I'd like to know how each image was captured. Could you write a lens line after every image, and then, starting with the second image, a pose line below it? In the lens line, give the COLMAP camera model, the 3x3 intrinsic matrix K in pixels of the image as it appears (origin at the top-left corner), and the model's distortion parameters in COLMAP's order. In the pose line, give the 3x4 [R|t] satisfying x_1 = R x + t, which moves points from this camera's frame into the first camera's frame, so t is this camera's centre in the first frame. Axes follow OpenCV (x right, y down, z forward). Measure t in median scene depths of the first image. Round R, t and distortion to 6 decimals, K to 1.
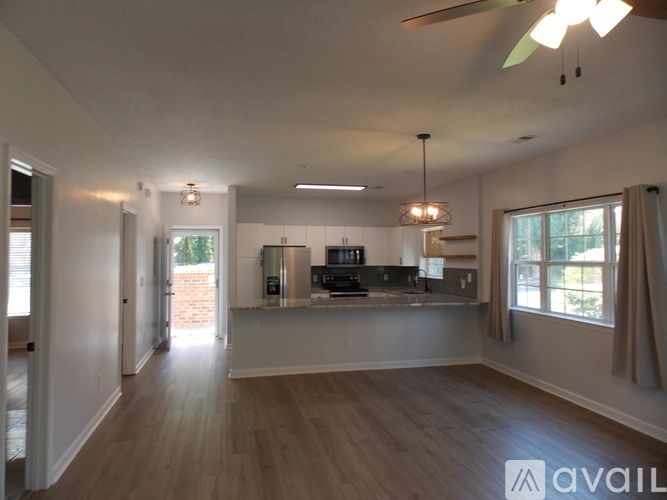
lens RADIAL K [[445.8, 0, 326.6], [0, 445.8, 246.0], [0, 0, 1]] dist [-0.000615, 0.000592]
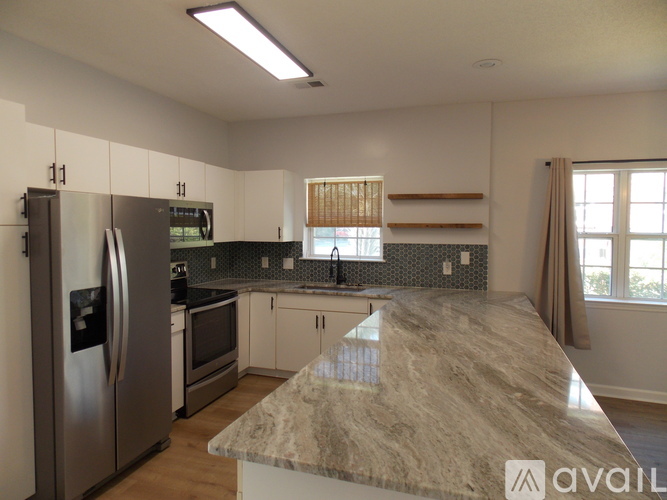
lens RADIAL K [[445.8, 0, 326.6], [0, 445.8, 246.0], [0, 0, 1]] dist [-0.000615, 0.000592]
pose [[0.524622, -0.034837, 0.850622, -0.309279], [-0.026648, 0.998001, 0.057308, 0.018754], [-0.850918, -0.052733, 0.522645, 0.739420]]
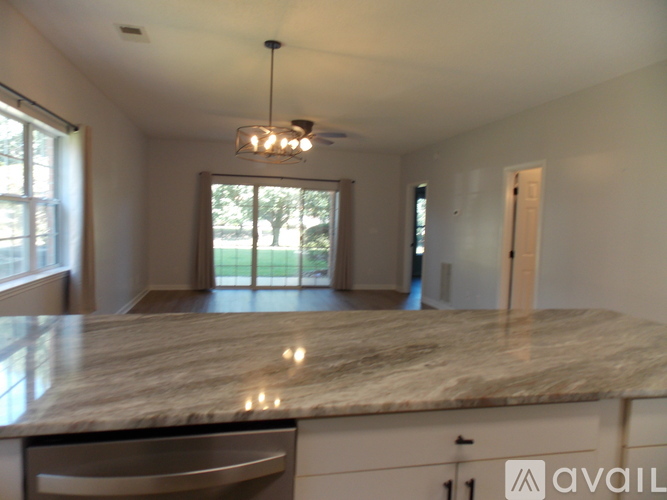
lens RADIAL K [[445.8, 0, 326.6], [0, 445.8, 246.0], [0, 0, 1]] dist [-0.000615, 0.000592]
pose [[-0.999483, -0.032124, -0.001405, 0.068917], [-0.032154, 0.998568, 0.042750, 0.043933], [0.000030, 0.042773, -0.999085, 1.074625]]
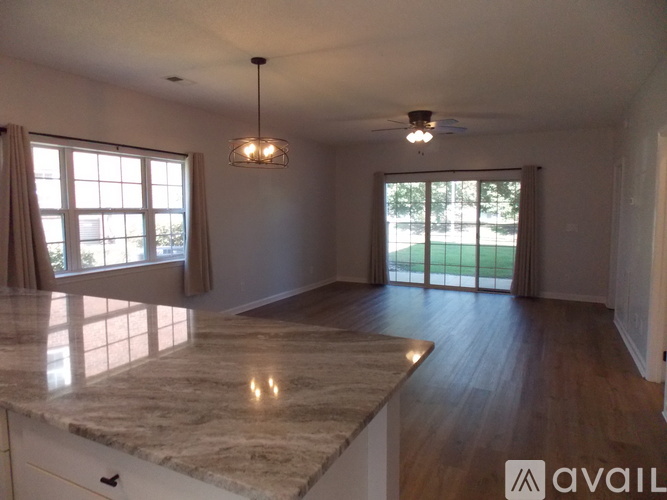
lens RADIAL K [[445.8, 0, 326.6], [0, 445.8, 246.0], [0, 0, 1]] dist [-0.000615, 0.000592]
pose [[-0.768318, -0.049447, 0.638156, -0.268993], [-0.007562, 0.997643, 0.068196, 0.030845], [-0.640024, 0.047571, -0.766881, 0.950152]]
